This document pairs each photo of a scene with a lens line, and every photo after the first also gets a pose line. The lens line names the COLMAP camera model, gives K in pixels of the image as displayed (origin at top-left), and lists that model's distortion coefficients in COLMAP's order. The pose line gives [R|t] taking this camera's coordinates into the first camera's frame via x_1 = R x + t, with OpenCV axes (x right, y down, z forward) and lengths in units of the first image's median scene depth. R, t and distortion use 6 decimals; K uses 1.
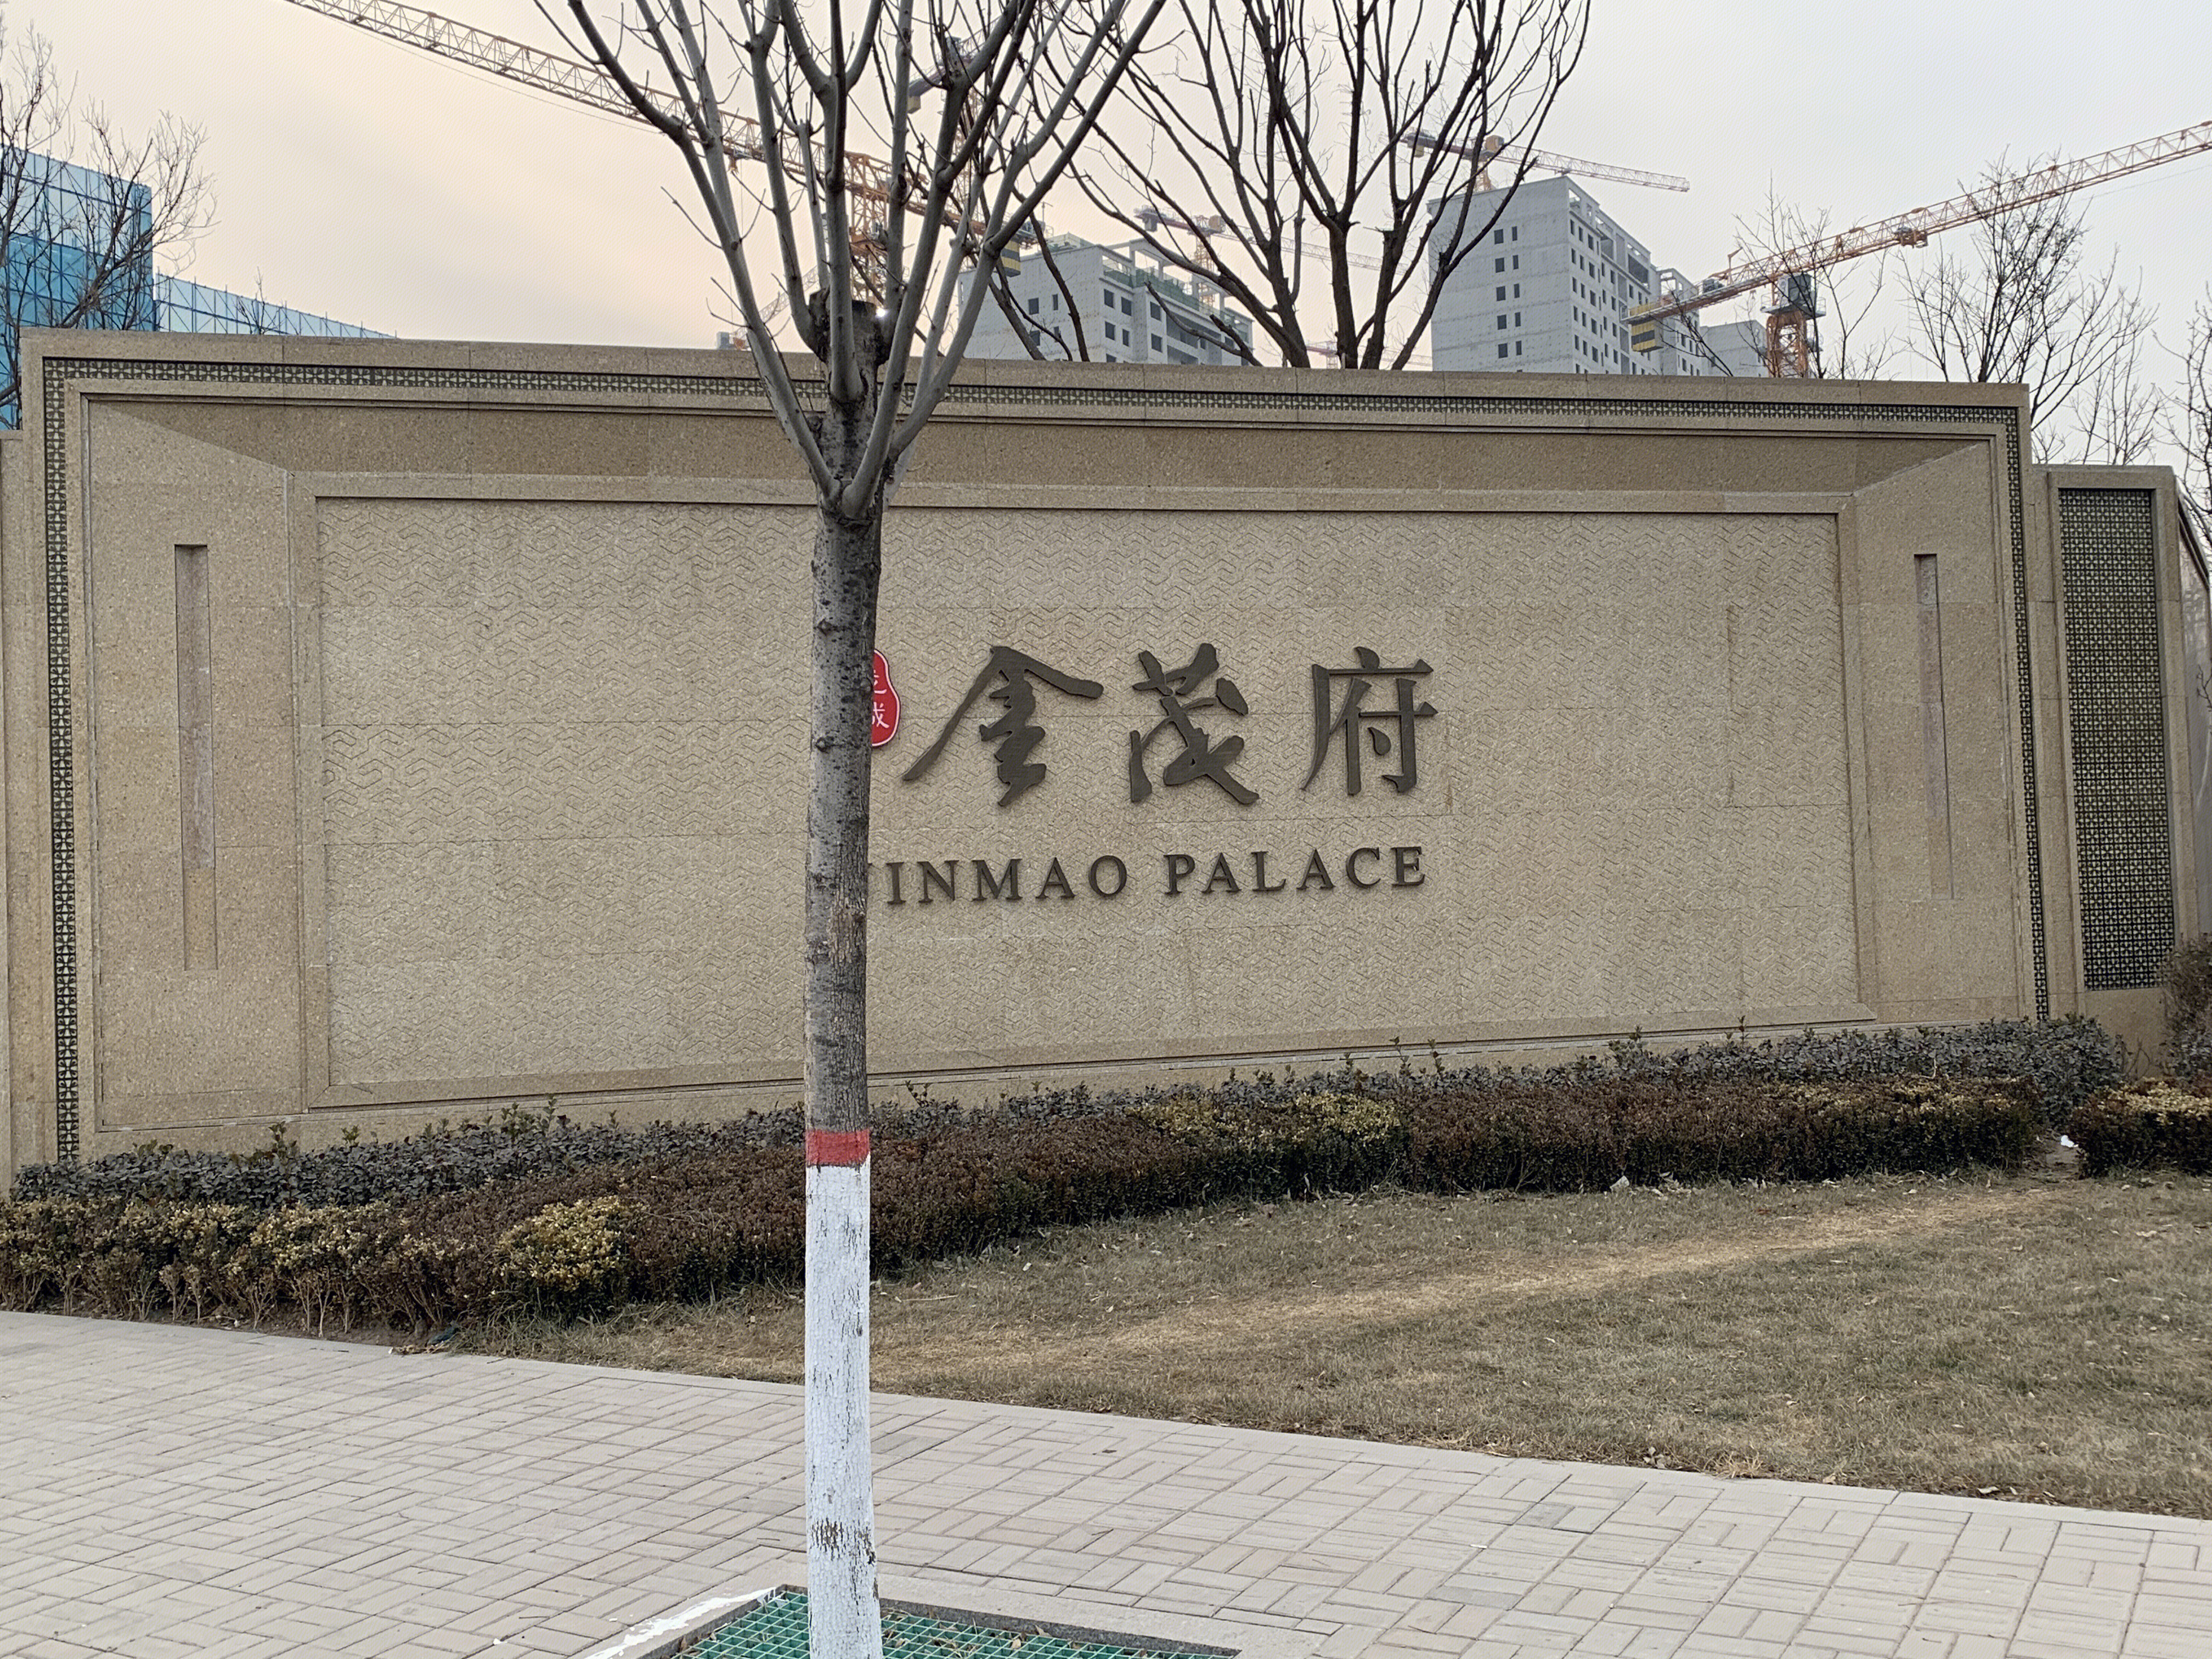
lens RADIAL K [[2184.4, 0, 1106.0], [0, 2184.4, 829.5], [0, 0, 1]] dist [0.161898, -0.431666]
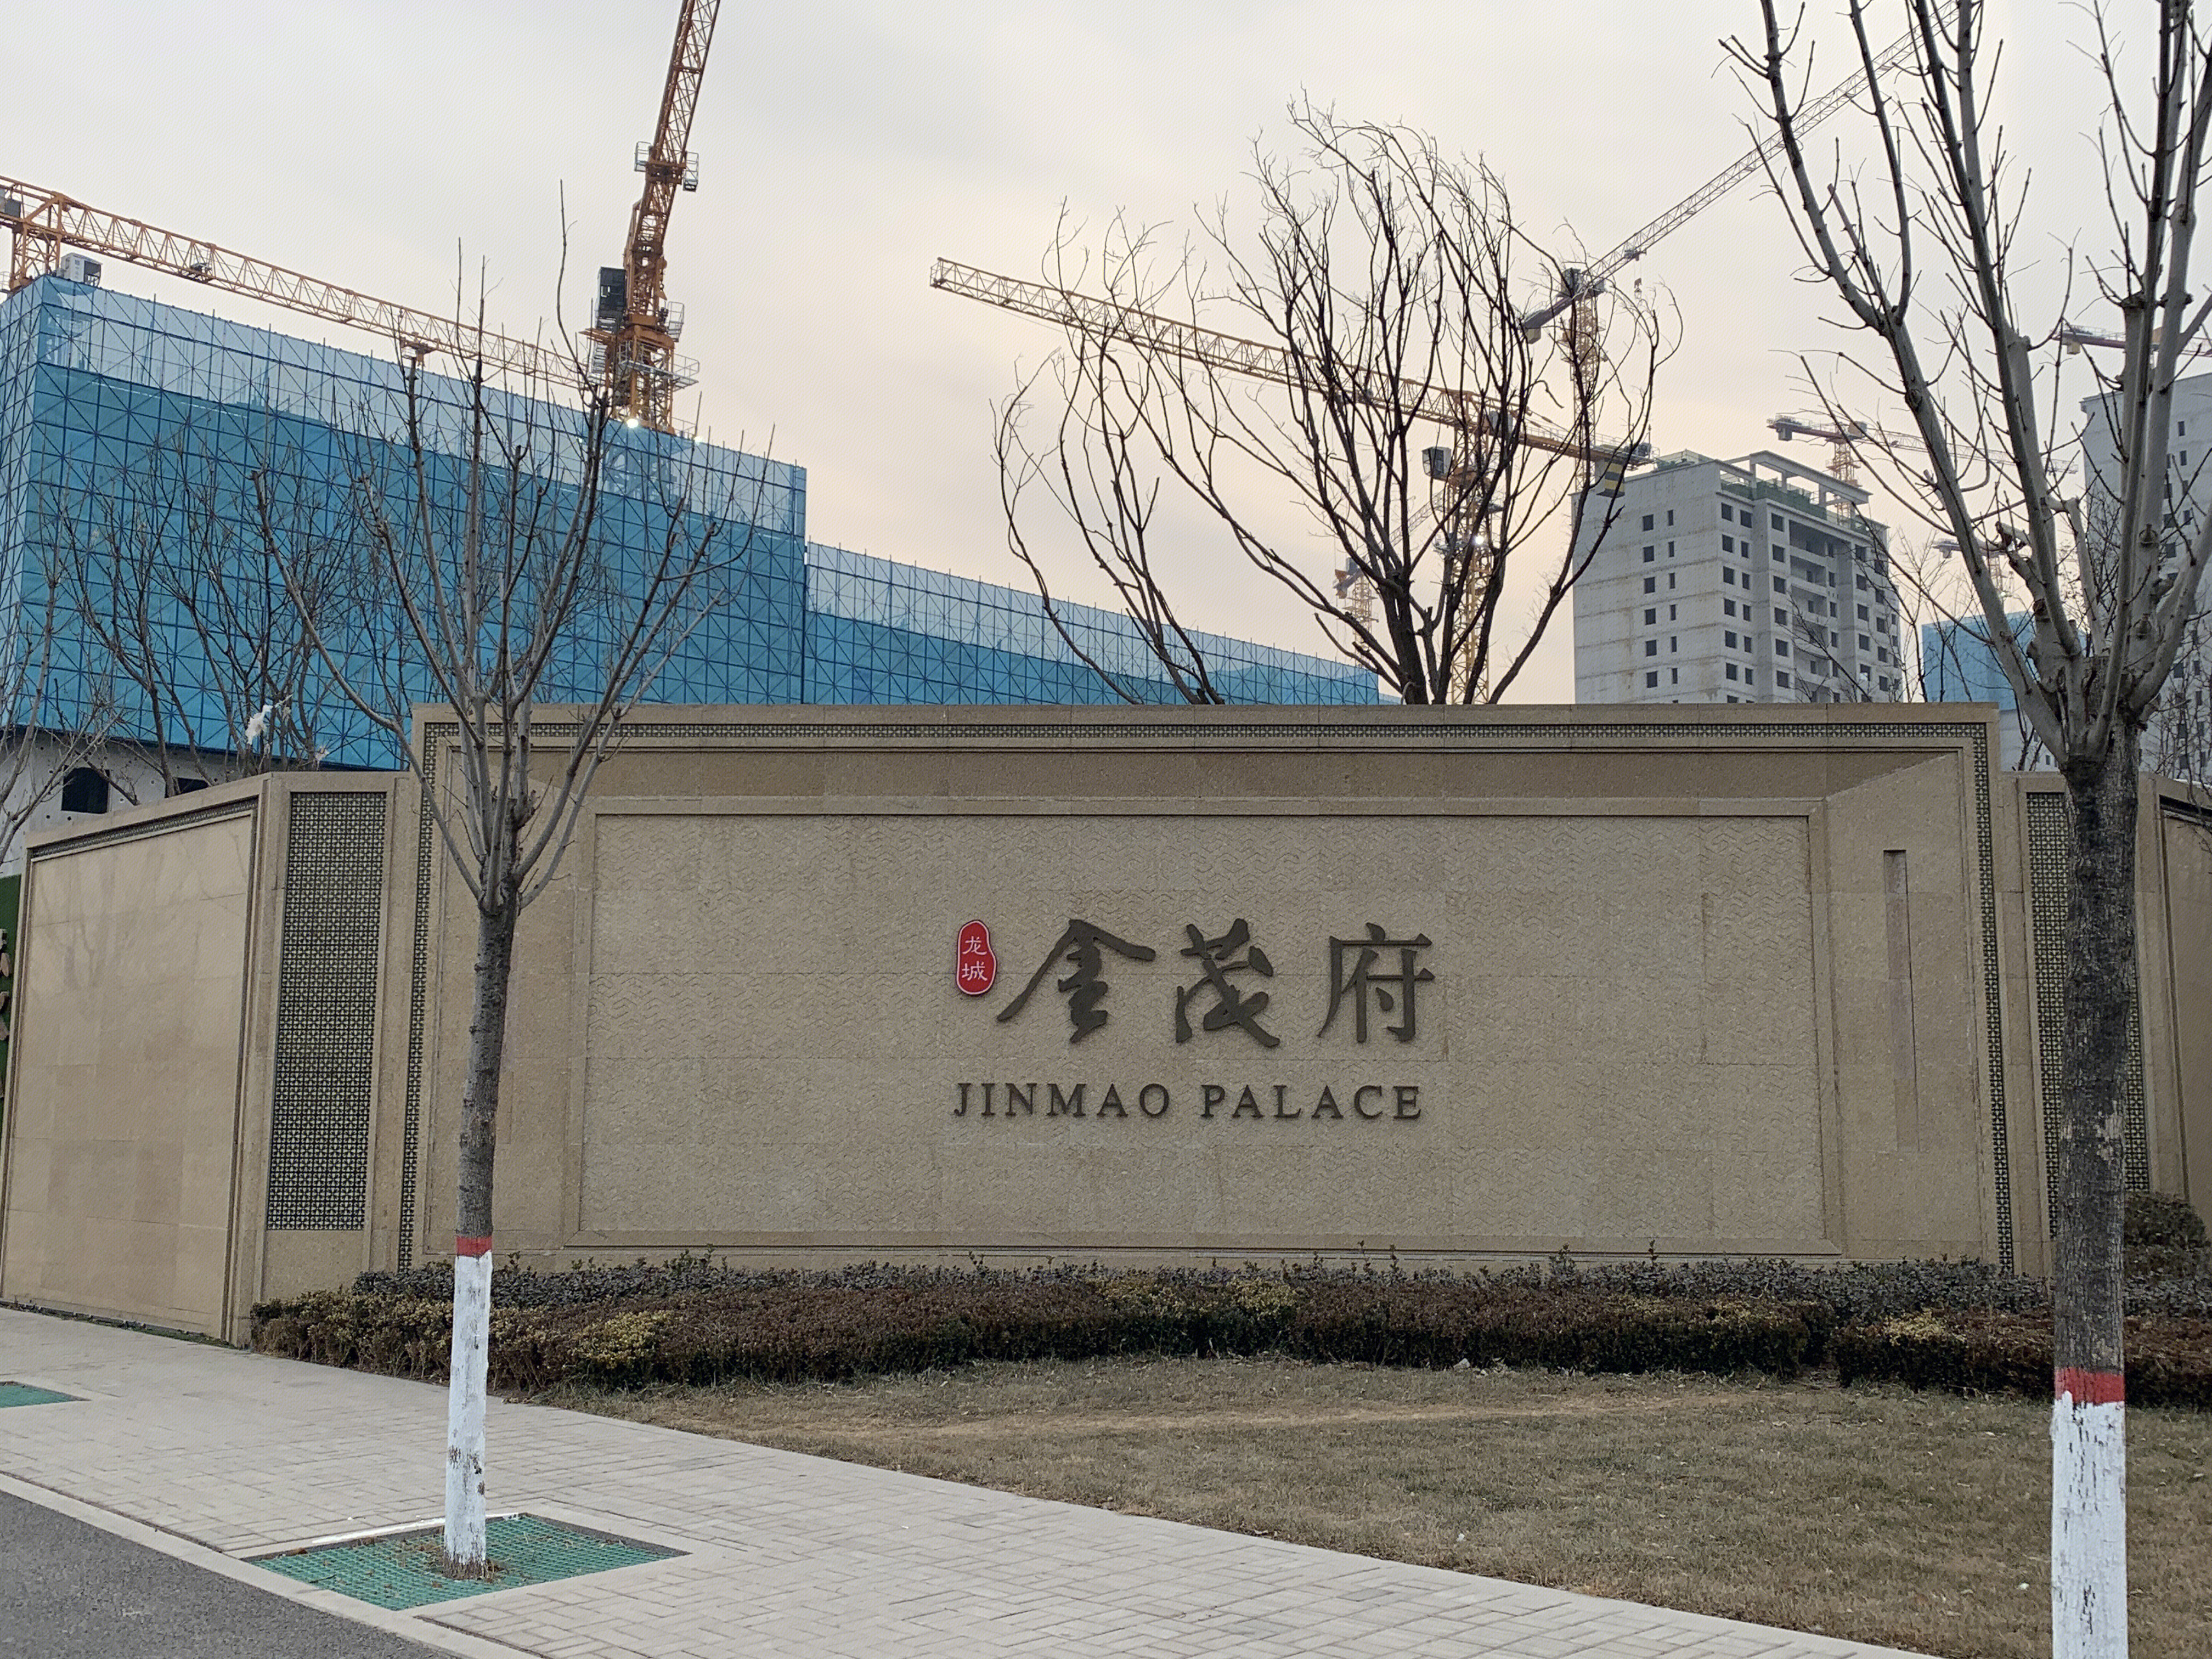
lens RADIAL K [[2190.0, 0, 1109.9], [0, 2190.0, 807.5], [0, 0, 1]] dist [0.137350, -0.324413]
pose [[0.958650, 0.001363, -0.284586, 0.336065], [-0.030986, 0.994543, -0.099617, -0.019897], [0.282897, 0.104316, 0.953461, -0.246665]]
